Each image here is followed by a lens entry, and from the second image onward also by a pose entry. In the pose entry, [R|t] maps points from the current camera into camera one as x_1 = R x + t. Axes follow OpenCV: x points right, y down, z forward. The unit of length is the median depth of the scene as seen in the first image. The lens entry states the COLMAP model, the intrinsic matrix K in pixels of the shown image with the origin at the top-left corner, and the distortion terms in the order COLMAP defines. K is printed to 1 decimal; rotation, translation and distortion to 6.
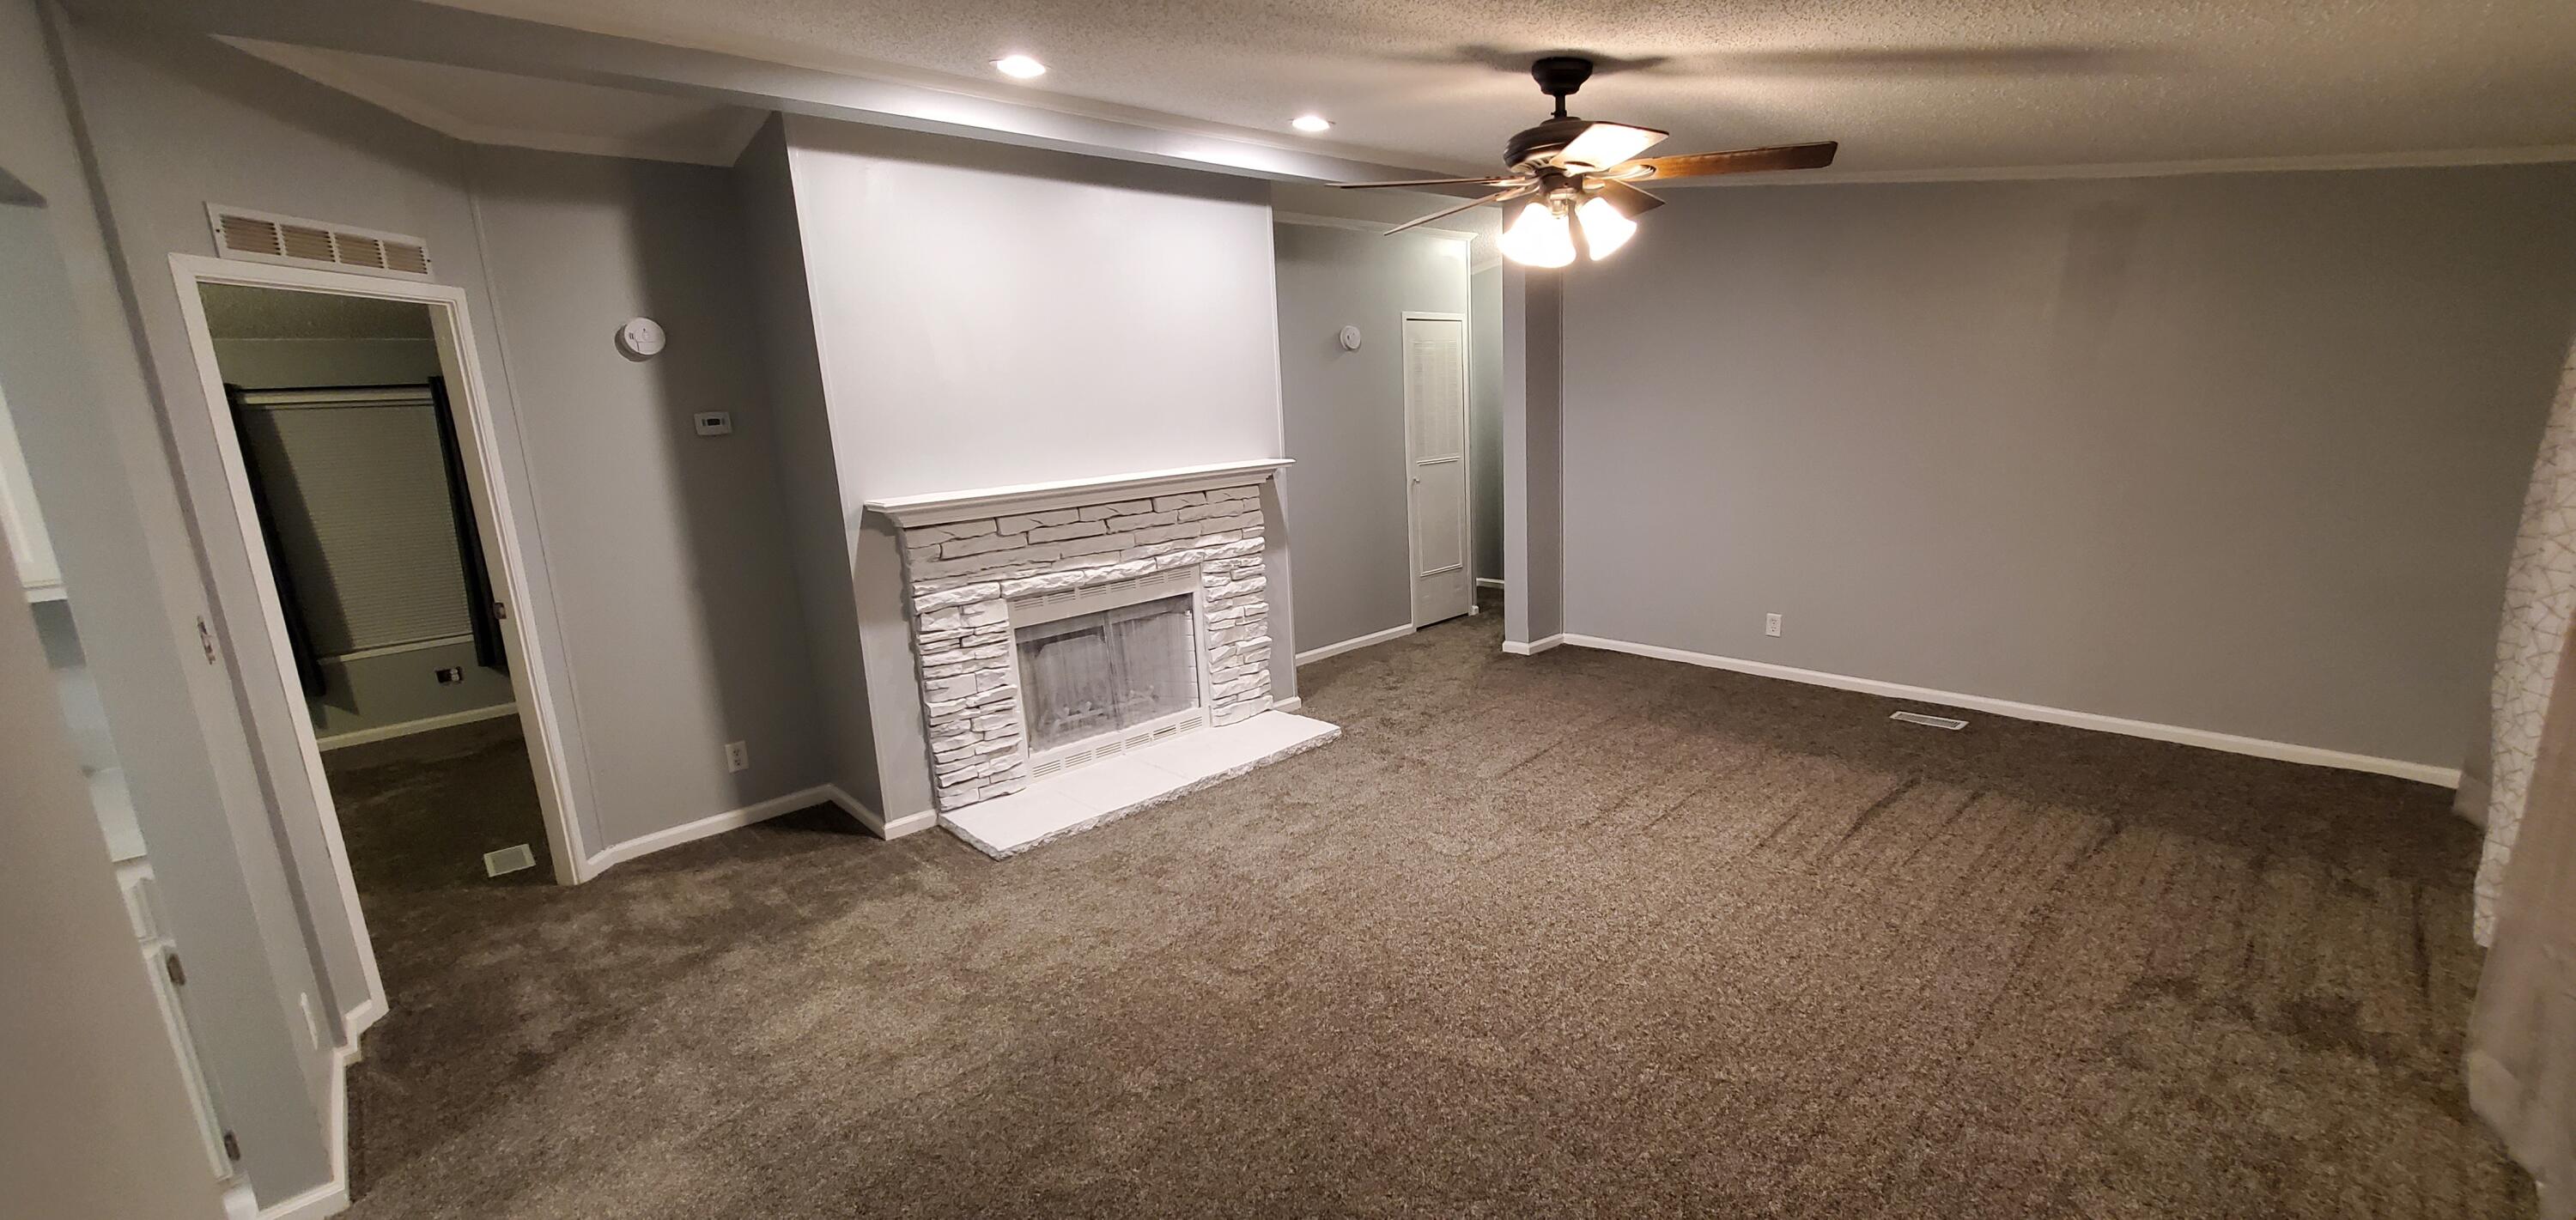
lens RADIAL K [[1043.3, 0, 1310.9], [0, 1043.3, 615.8], [0, 0, 1]] dist [0.000019, 0.000049]
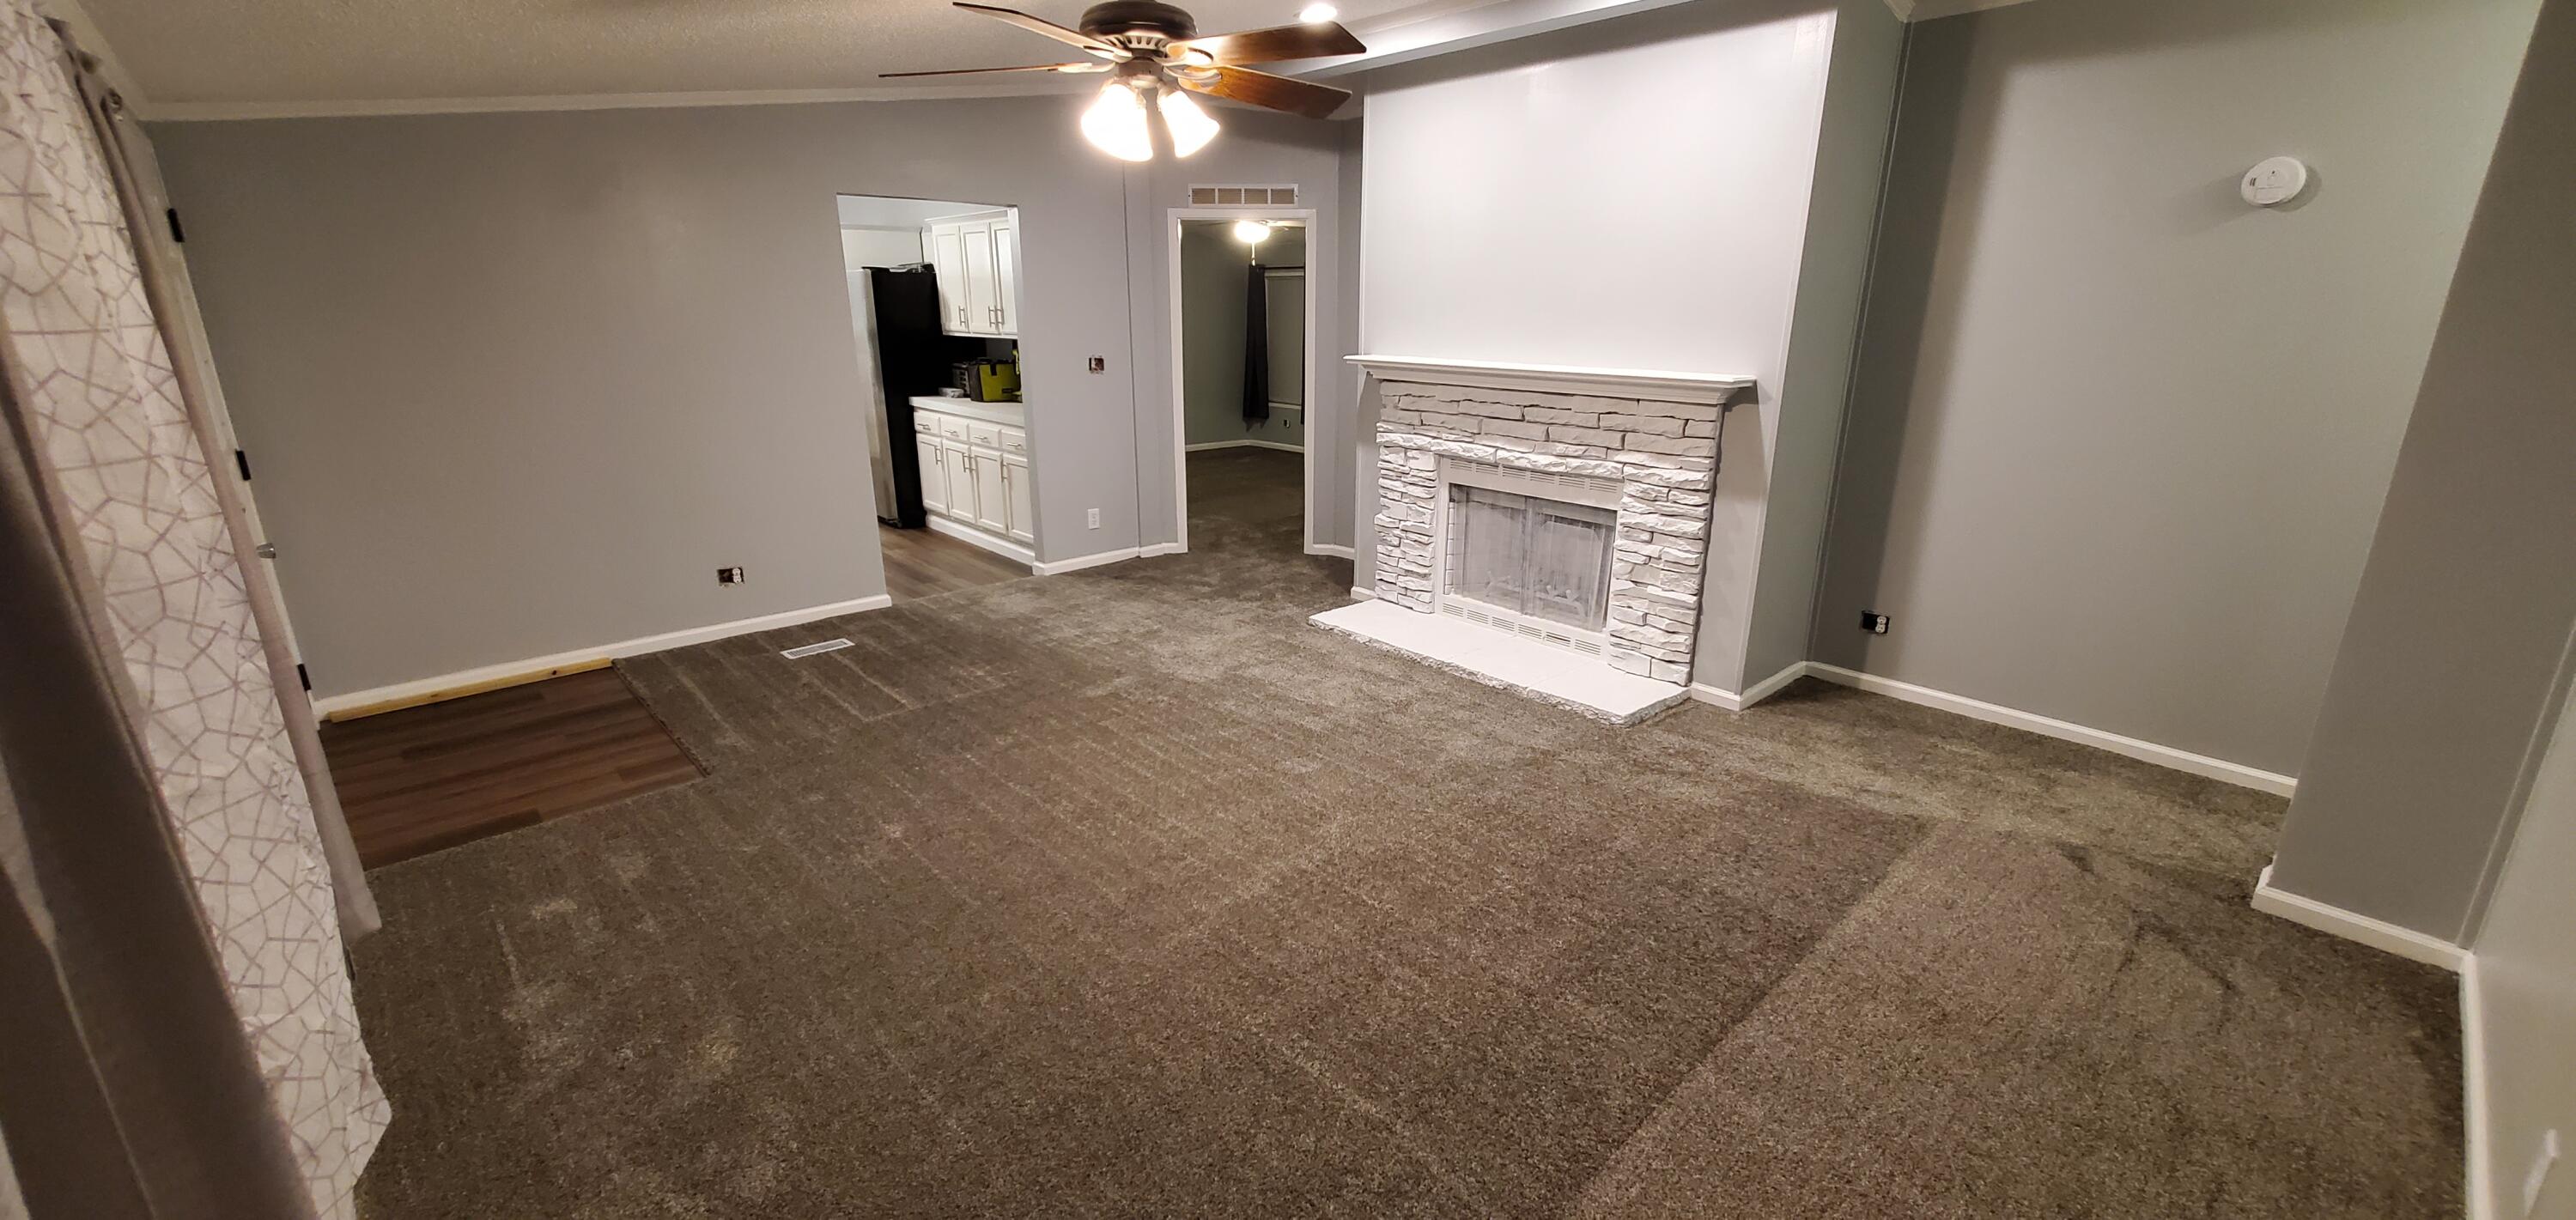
lens RADIAL K [[1020.0, 0, 1288.0], [0, 1020.0, 610.0], [0, 0, 1]] dist [0.001145, 0.000094]
pose [[-0.025625, 0.338947, -0.940457, 0.810948], [-0.209914, 0.917967, 0.336561, -0.195048], [0.977384, 0.206039, 0.047626, 0.756631]]
